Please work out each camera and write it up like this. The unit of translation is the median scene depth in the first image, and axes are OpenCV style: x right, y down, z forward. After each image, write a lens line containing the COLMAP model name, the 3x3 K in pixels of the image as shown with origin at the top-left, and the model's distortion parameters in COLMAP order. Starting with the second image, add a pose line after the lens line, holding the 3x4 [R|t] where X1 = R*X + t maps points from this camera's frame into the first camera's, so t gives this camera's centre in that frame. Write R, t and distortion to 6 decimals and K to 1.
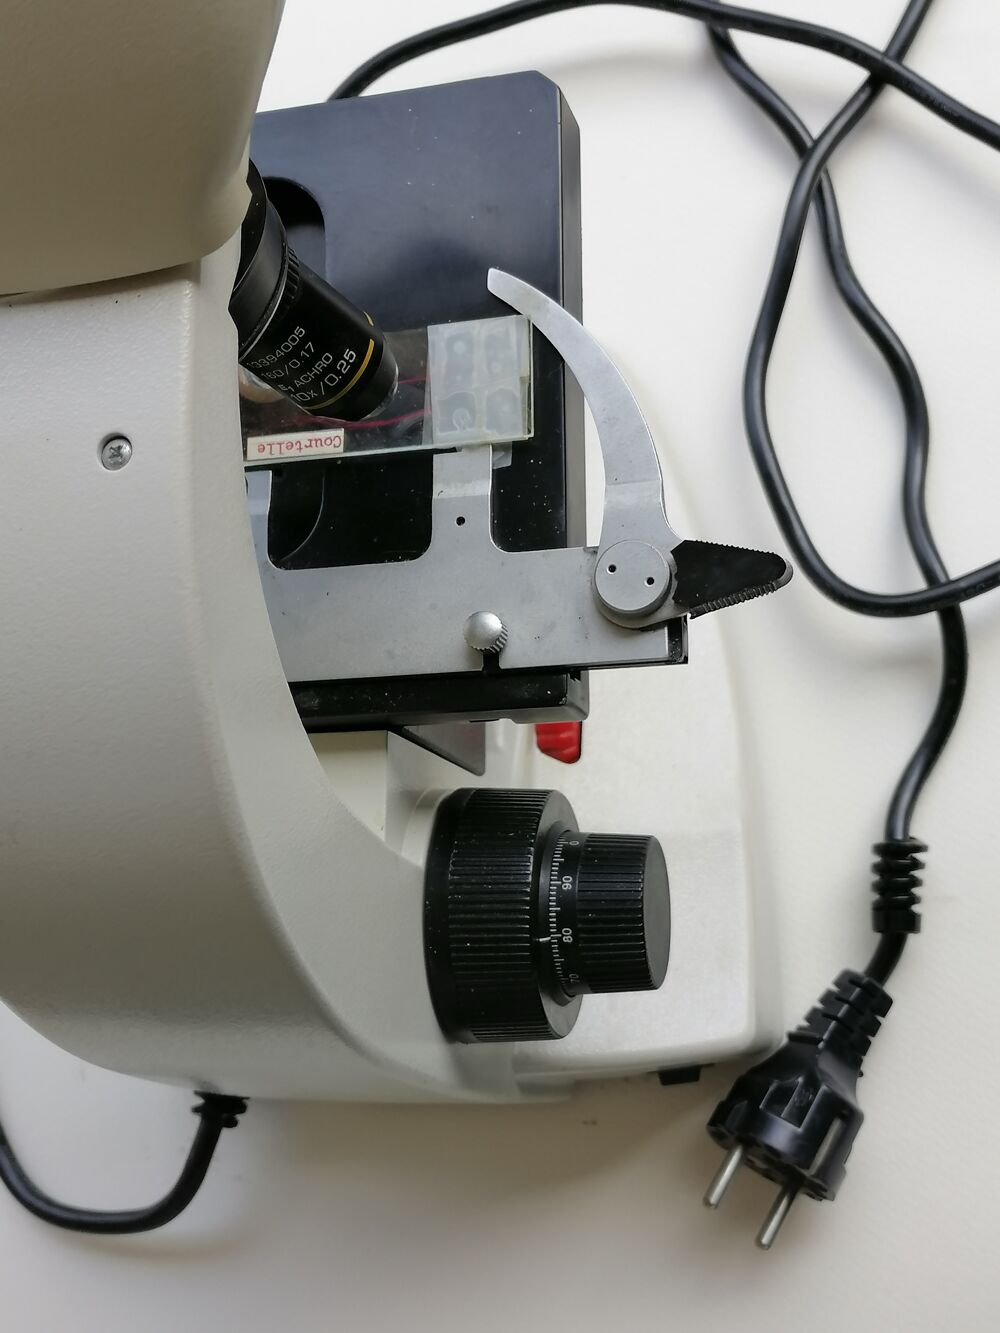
lens RADIAL K [[1781.0, 0, 496.0], [0, 1781.0, 662.3], [0, 0, 1]] dist [0.026165, 0.000000]
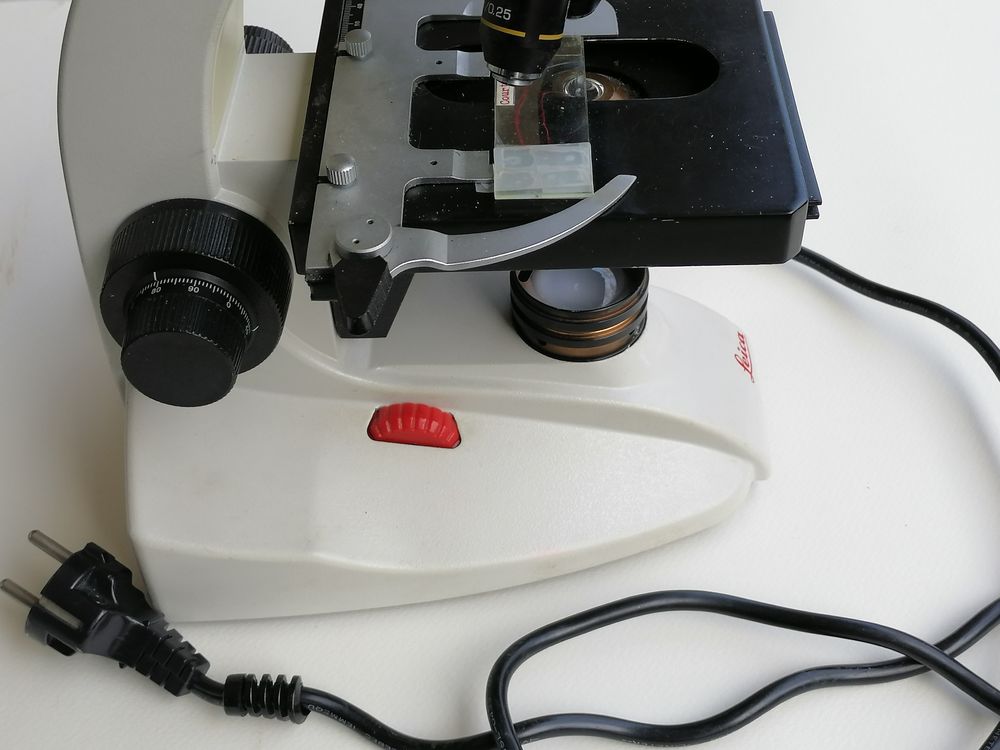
lens RADIAL K [[1336.1, 0, 495.8], [0, 1336.1, 376.1], [0, 0, 1]] dist [0.026165, 0.000000]
pose [[0.002410, 0.883911, -0.467649, 0.588797], [-0.967658, 0.120029, 0.221881, -0.325588], [0.252254, 0.451990, 0.855613, 0.212868]]
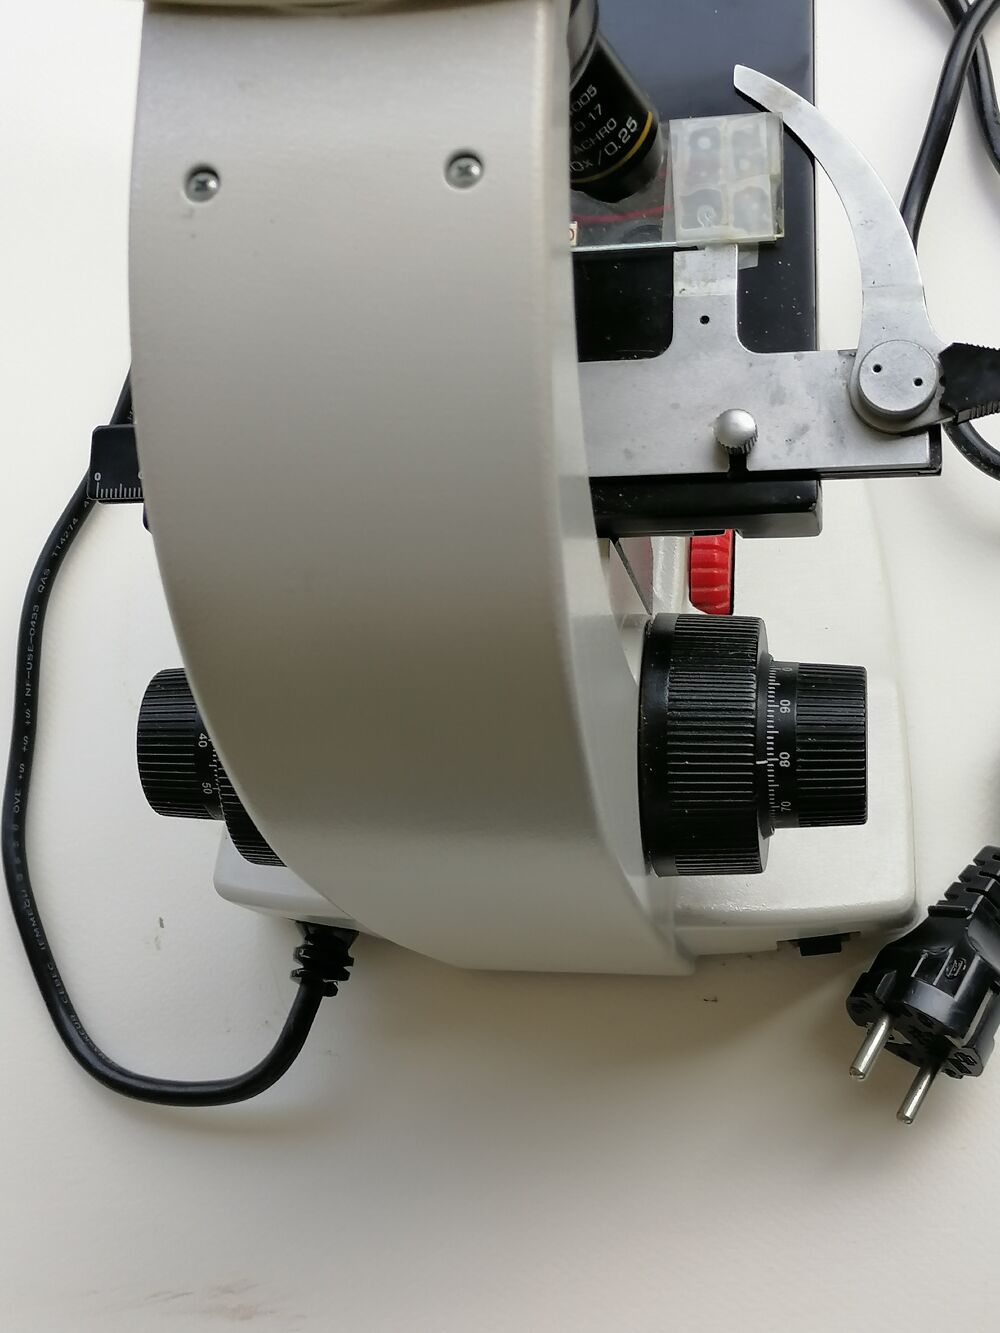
lens RADIAL K [[1880.0, 0, 502.2], [0, 1880.0, 659.6], [0, 0, 1]] dist [0.021833, 0.000000]
pose [[0.996145, 0.047023, 0.074056, -0.192197], [-0.047139, 0.998888, -0.000182, 0.107368], [-0.073983, -0.003309, 0.997254, -0.005115]]
